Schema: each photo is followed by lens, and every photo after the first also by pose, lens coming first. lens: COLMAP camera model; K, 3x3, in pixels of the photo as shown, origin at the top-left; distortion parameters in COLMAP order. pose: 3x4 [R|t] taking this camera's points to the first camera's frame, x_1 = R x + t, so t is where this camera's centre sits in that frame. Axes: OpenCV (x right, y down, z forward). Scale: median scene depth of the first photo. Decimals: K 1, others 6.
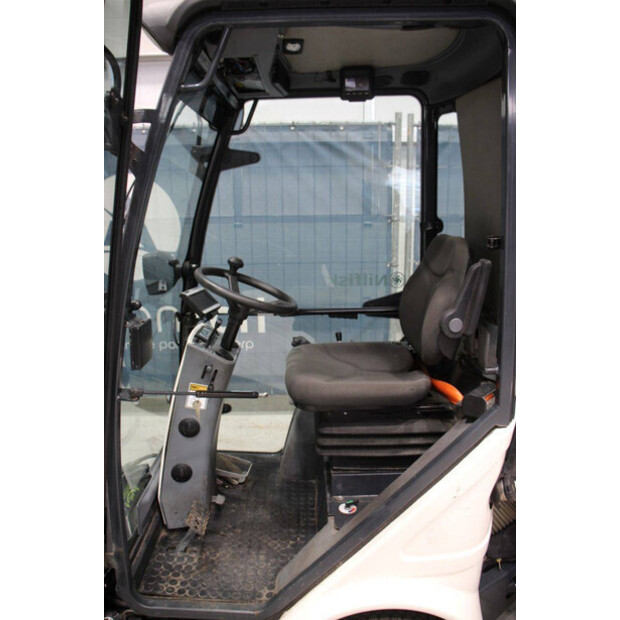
lens RADIAL K [[533.2, 0, 308.2], [0, 533.2, 310.2], [0, 0, 1]] dist [-0.096207, 0.041912]
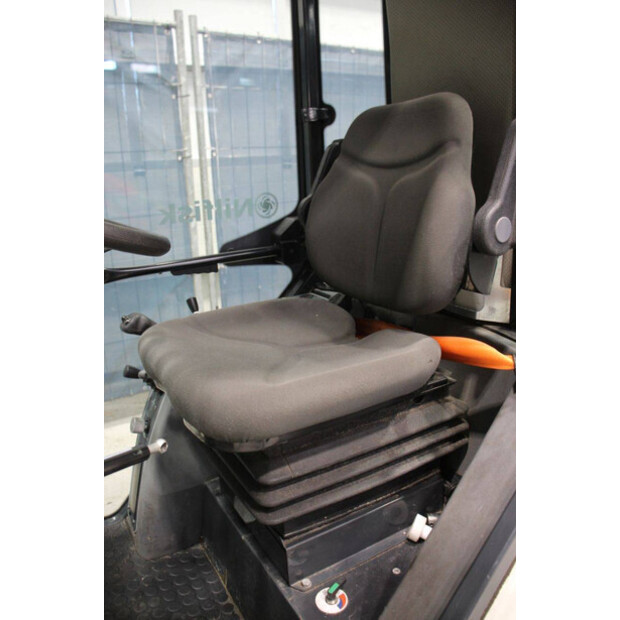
lens RADIAL K [[510.0, 0, 310.1], [0, 510.0, 310.4], [0, 0, 1]] dist [-0.092879, 0.030762]
pose [[0.862971, -0.159547, 0.479402, -0.106862], [0.139092, 0.987190, 0.078162, 0.029171], [-0.485731, -0.000771, 0.874108, 0.426775]]
